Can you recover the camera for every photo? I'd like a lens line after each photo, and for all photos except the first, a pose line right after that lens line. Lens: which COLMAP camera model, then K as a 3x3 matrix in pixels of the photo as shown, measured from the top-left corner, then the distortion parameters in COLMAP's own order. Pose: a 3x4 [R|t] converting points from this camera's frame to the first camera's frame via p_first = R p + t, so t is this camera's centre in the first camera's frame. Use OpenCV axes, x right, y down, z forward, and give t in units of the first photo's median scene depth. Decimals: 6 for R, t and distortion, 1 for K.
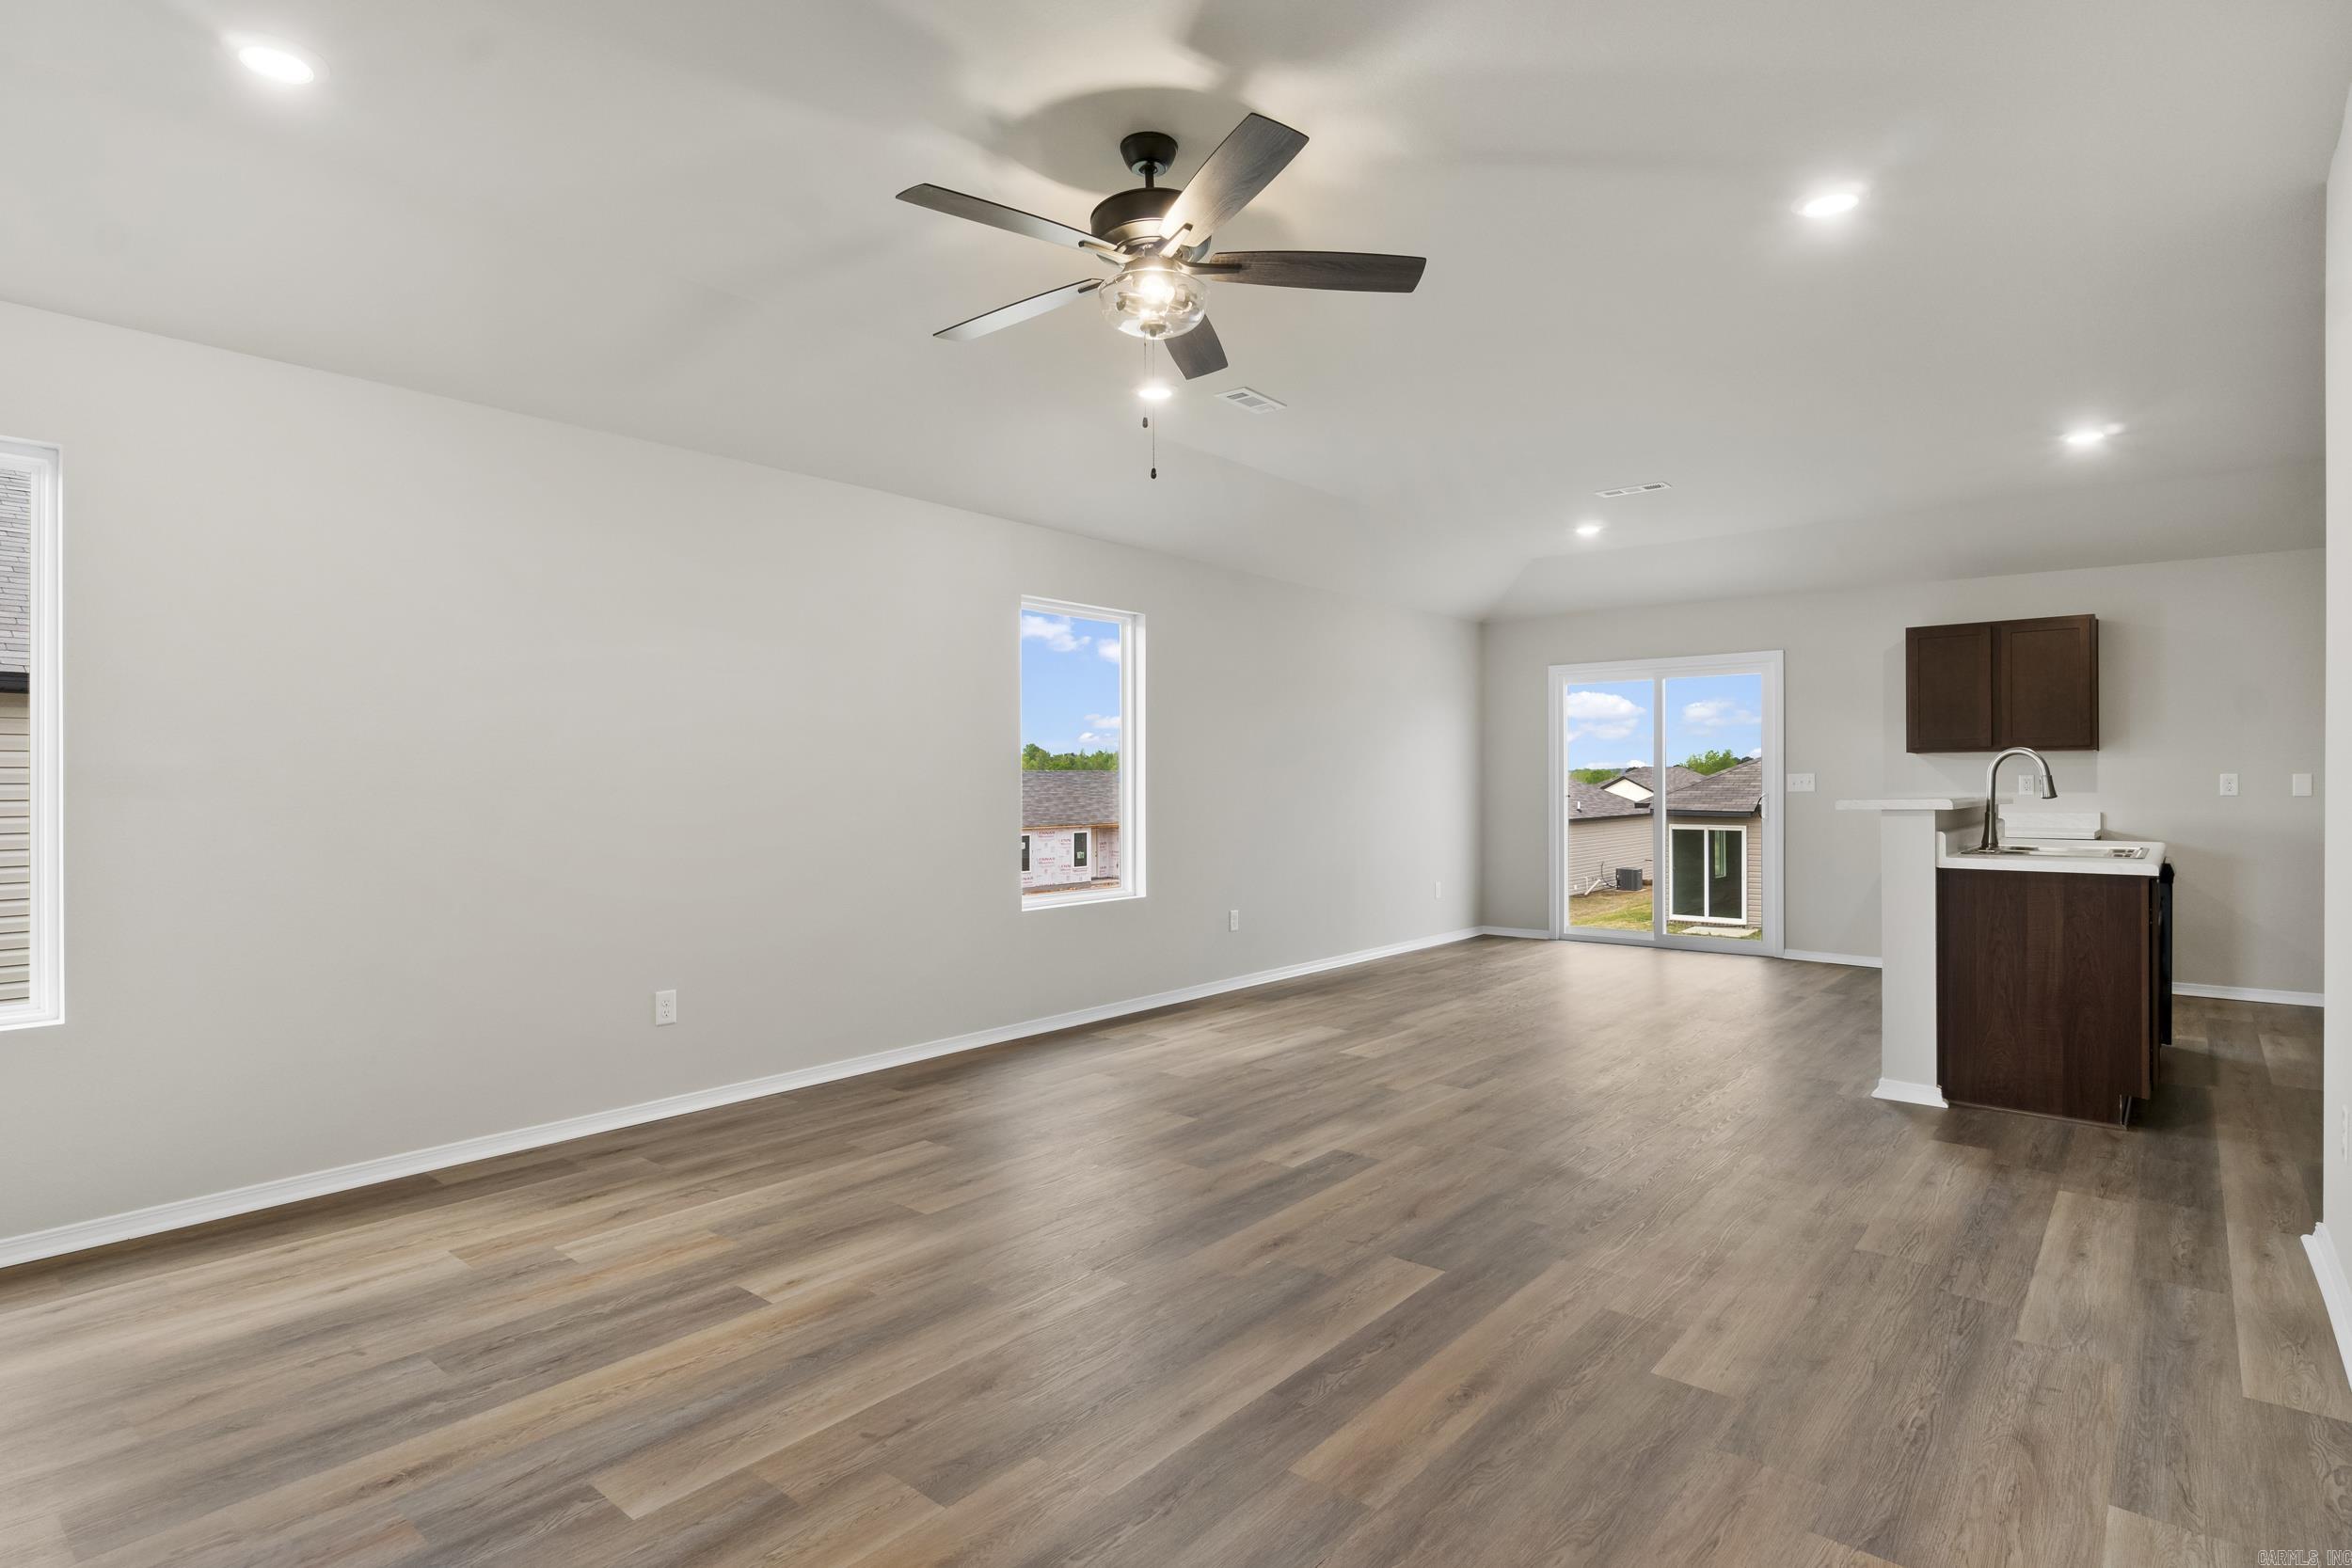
lens RADIAL K [[1205.7, 0, 1151.2], [0, 1205.7, 784.7], [0, 0, 1]] dist [-0.004100, 0.001056]
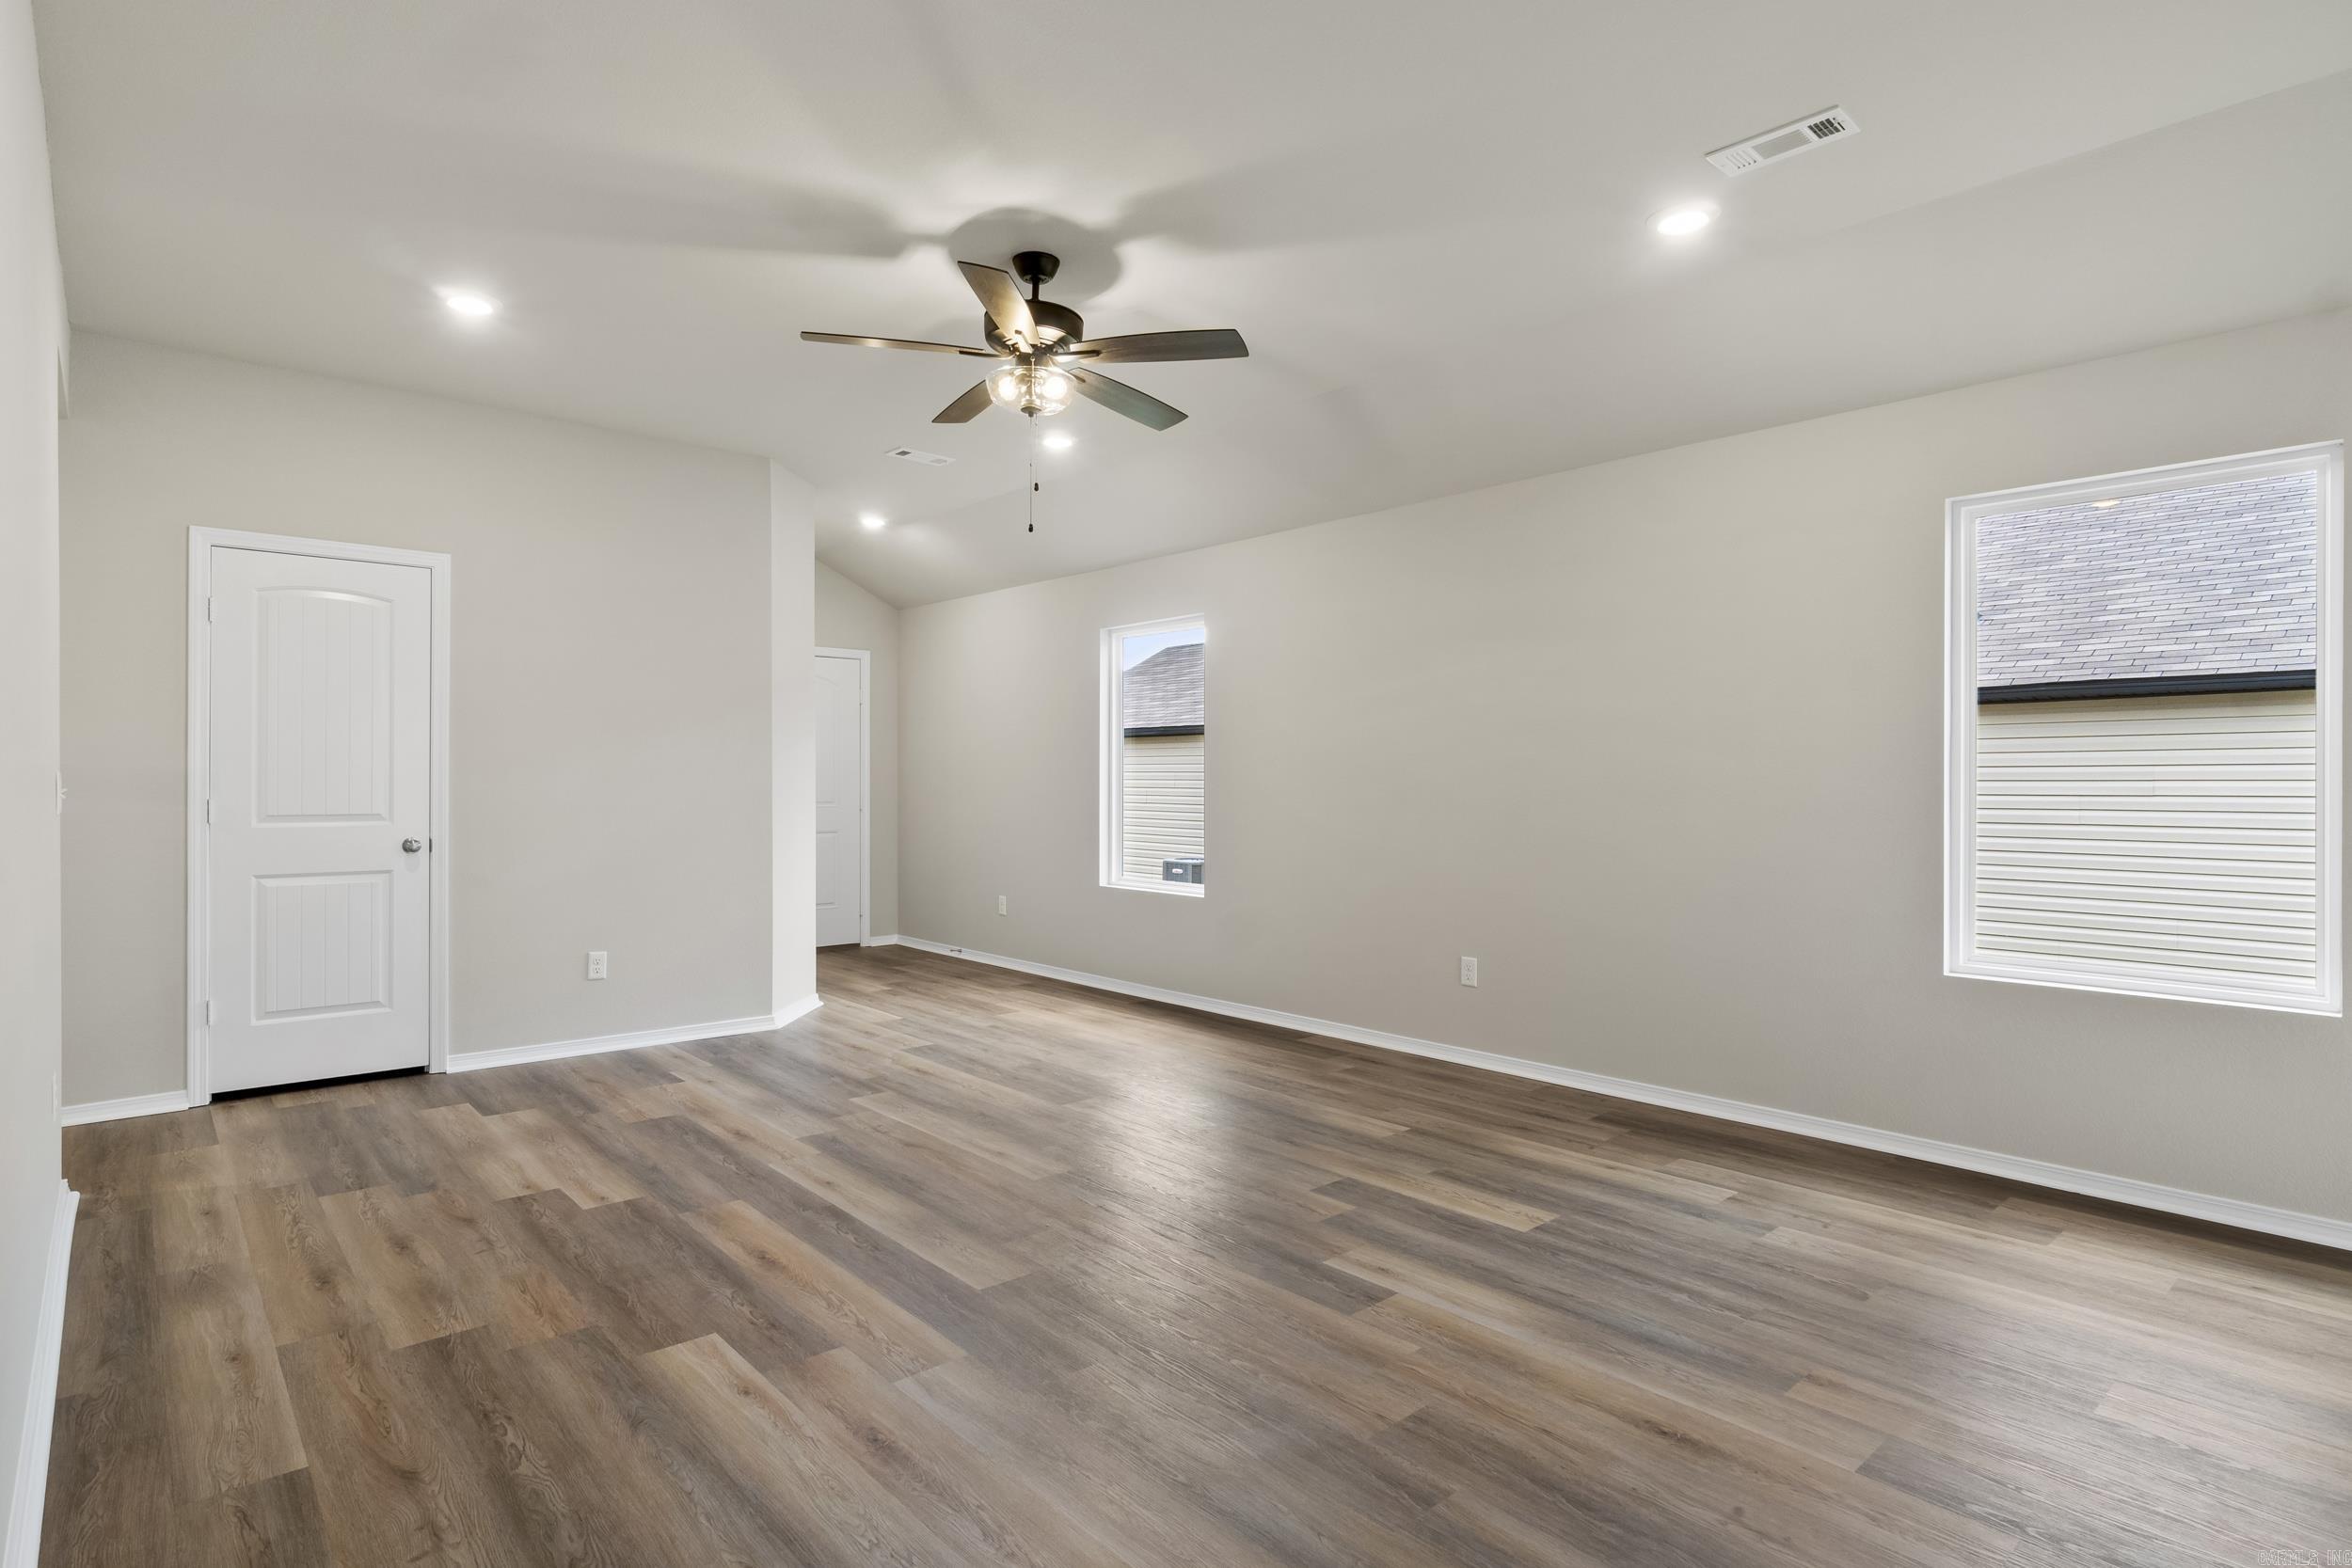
lens RADIAL K [[1202.9, 0, 1155.8], [0, 1202.9, 777.1], [0, 0, 1]] dist [-0.005414, -0.001223]
pose [[-0.147498, -0.000044, -0.989062, 1.161765], [-0.003575, 0.999993, 0.000488, -0.004427], [0.989056, 0.003607, -0.147497, 1.271647]]
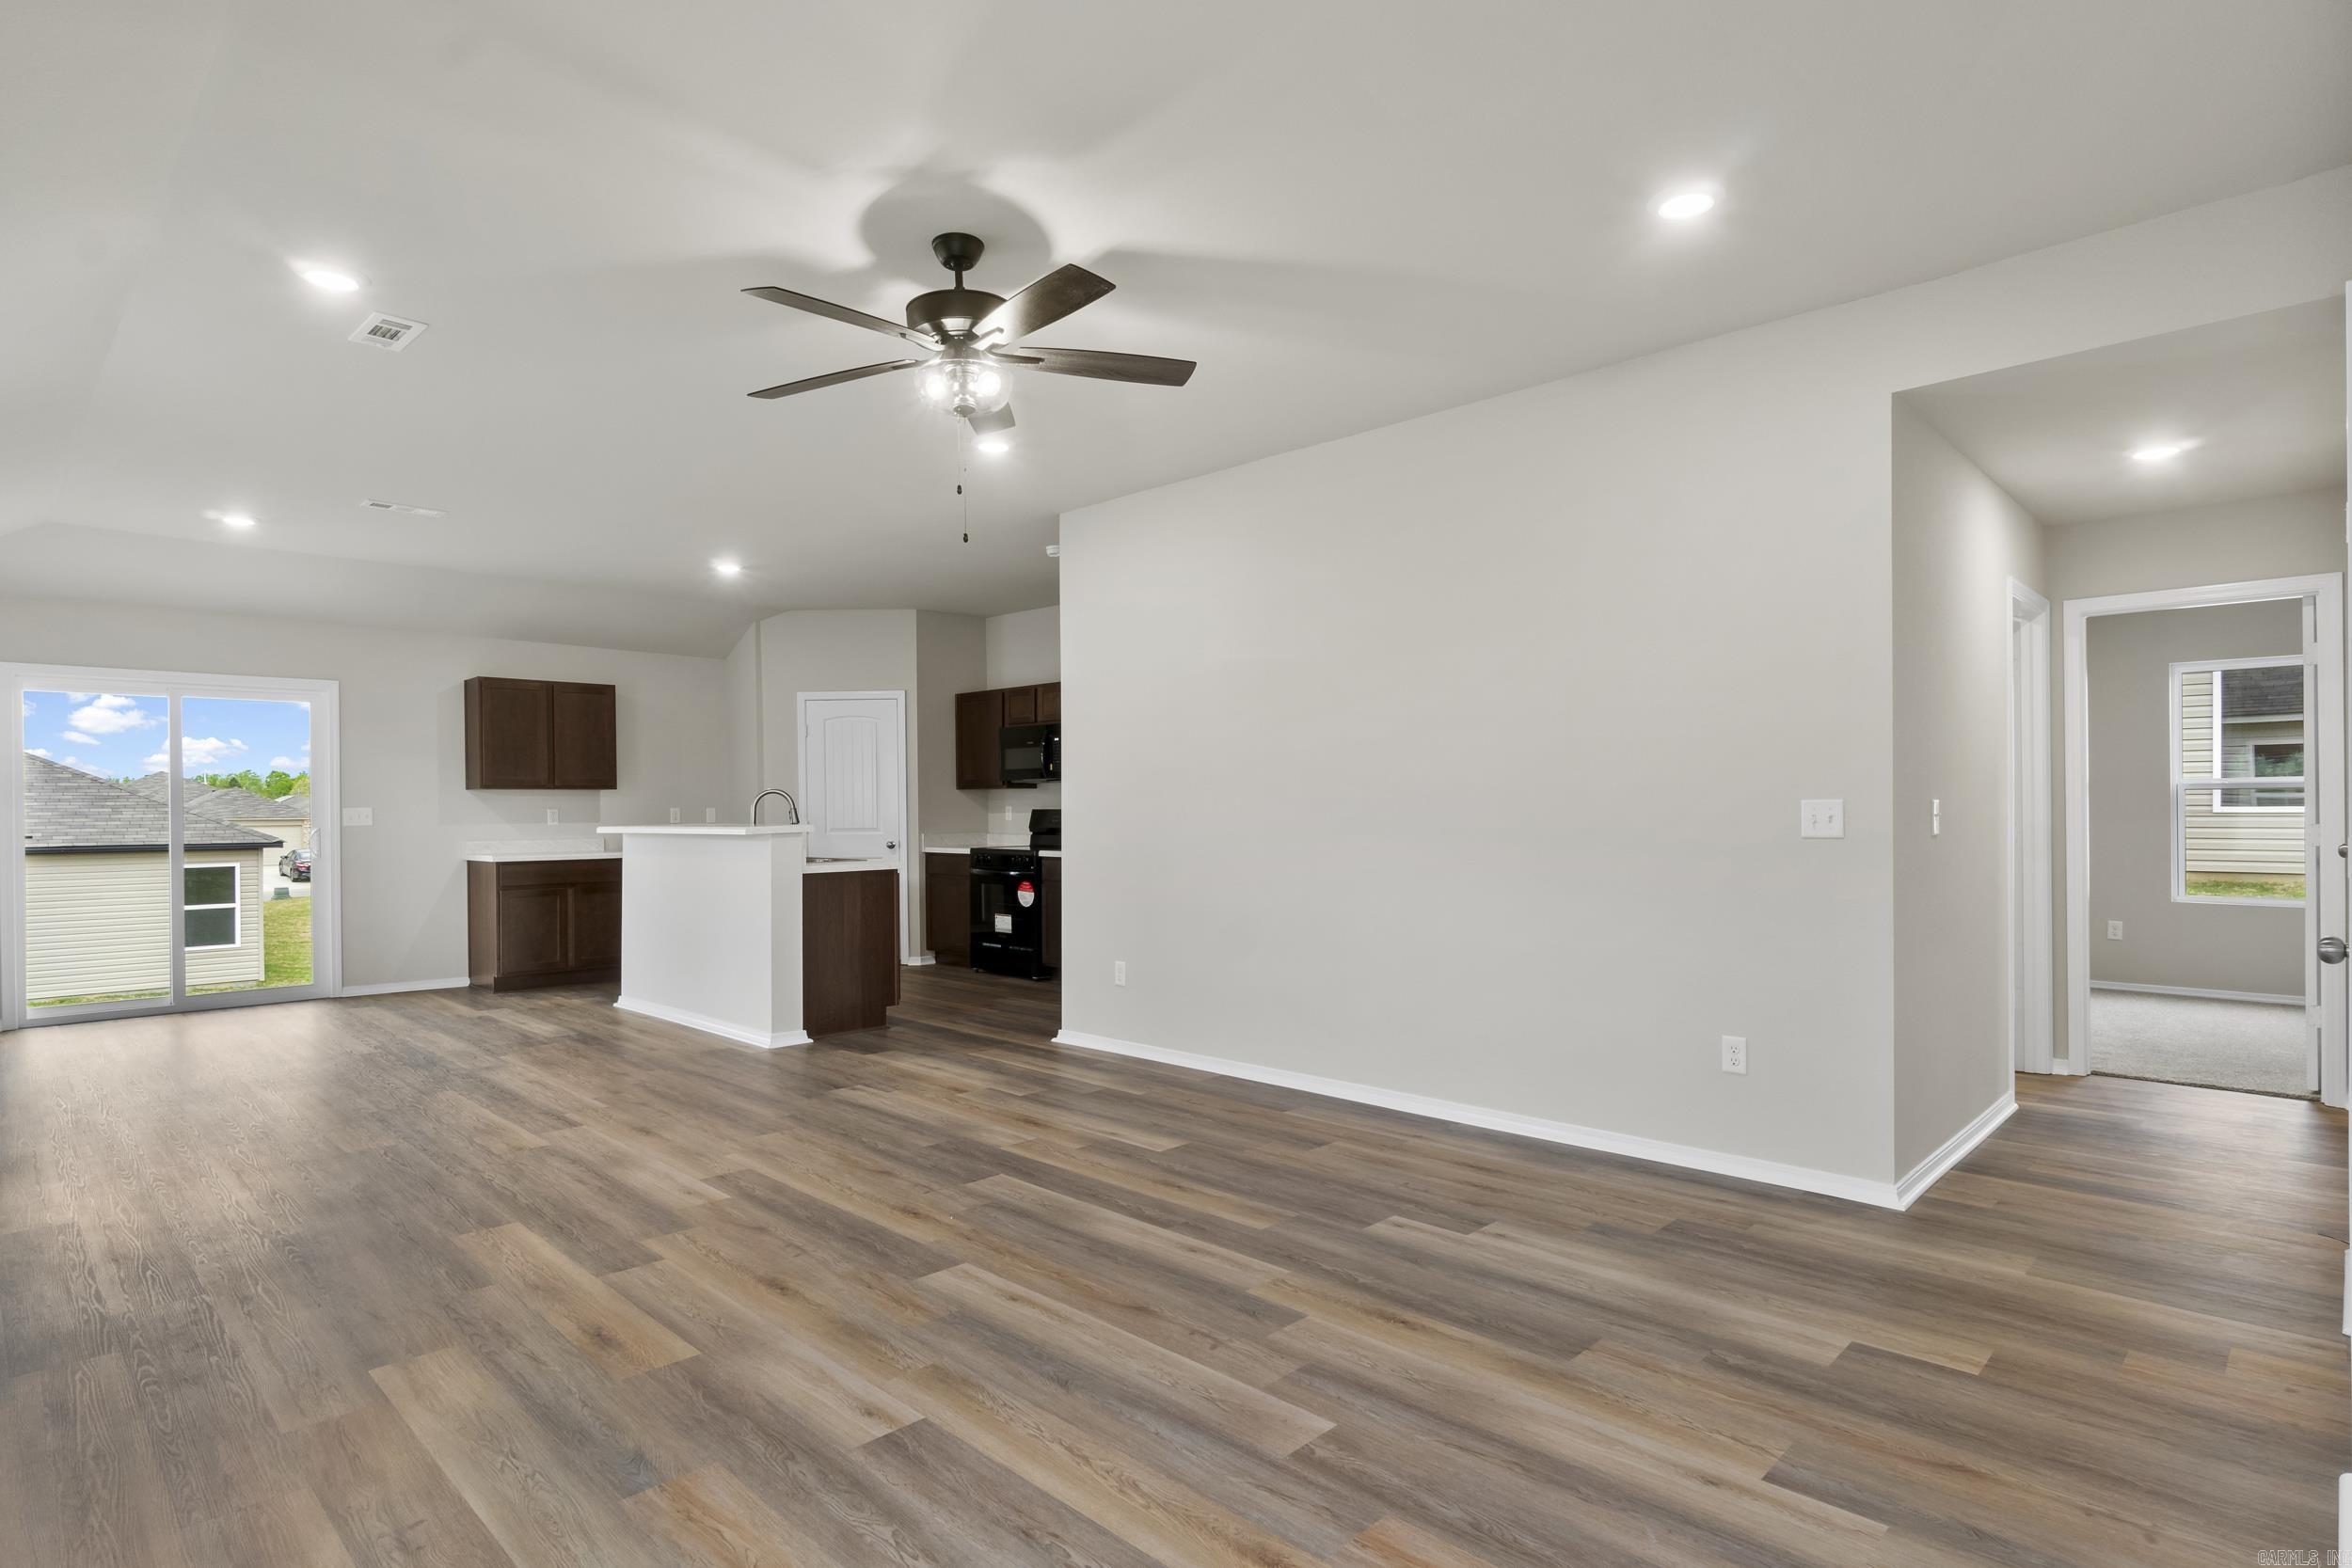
lens RADIAL K [[1214.3, 0, 1158.0], [0, 1214.3, 810.1], [0, 0, 1]] dist [-0.005546, -0.000009]
pose [[0.071381, 0.000694, 0.997449, -1.091120], [0.009247, 0.999956, -0.001358, 0.000617], [-0.997406, 0.009321, 0.071372, 0.720857]]
